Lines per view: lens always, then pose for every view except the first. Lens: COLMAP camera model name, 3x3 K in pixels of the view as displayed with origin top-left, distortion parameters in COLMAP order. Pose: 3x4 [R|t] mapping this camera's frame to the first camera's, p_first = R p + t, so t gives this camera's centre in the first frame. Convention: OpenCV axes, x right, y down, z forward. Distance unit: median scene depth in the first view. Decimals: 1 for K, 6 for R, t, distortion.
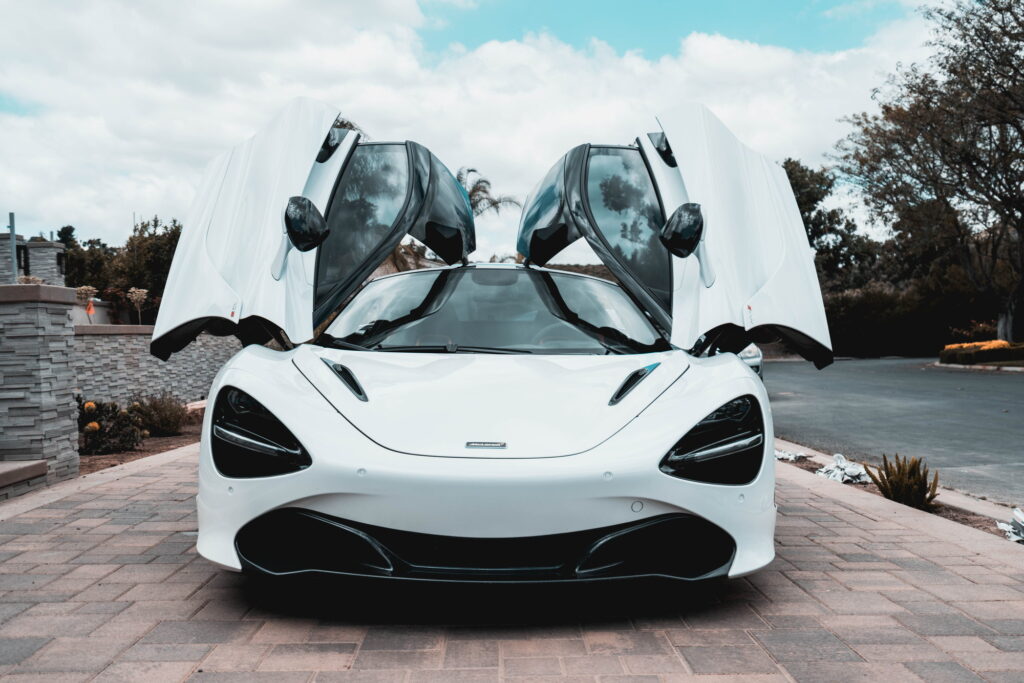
lens RADIAL K [[996.3, 0, 512.0], [0, 996.3, 341.5], [0, 0, 1]] dist [0.010025, 0.016971]
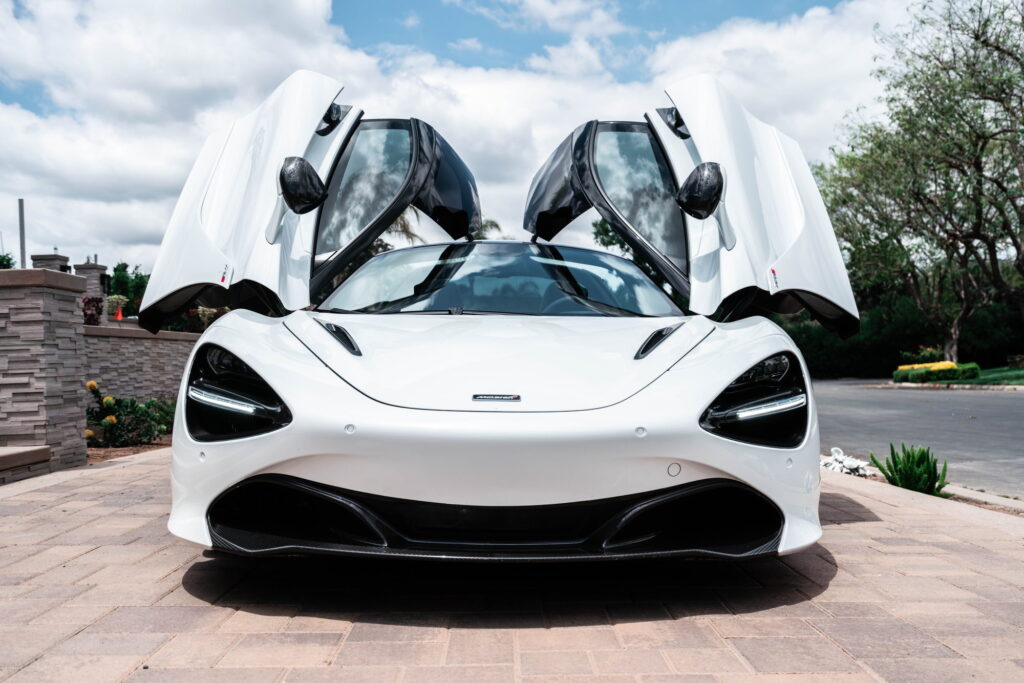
lens RADIAL K [[875.0, 0, 505.7], [0, 875.0, 326.1], [0, 0, 1]] dist [0.022607, -0.011072]
pose [[0.999978, 0.000779, -0.006557, -0.009322], [-0.001070, 0.999014, -0.044392, 0.053298], [0.006516, 0.044398, 0.998993, 0.173714]]
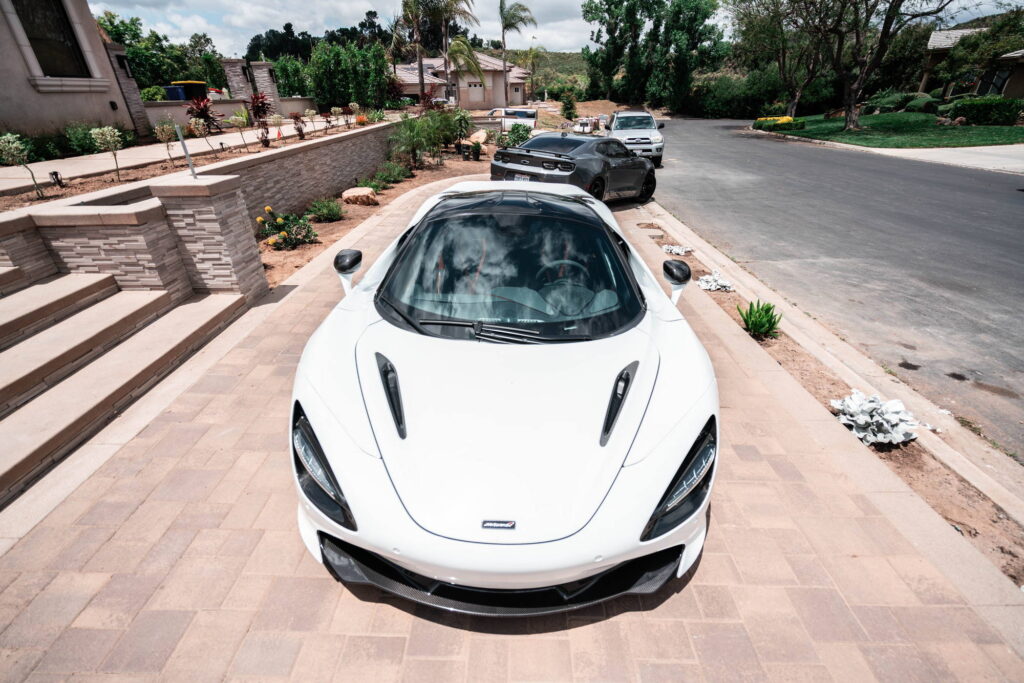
lens RADIAL K [[456.8, 0, 509.7], [0, 456.8, 343.5], [0, 0, 1]] dist [-0.002110, -0.000092]
pose [[0.999103, 0.036595, -0.021325, -0.006413], [-0.022324, 0.882848, 0.469128, -0.245262], [0.035995, -0.468231, 0.882873, 0.430522]]
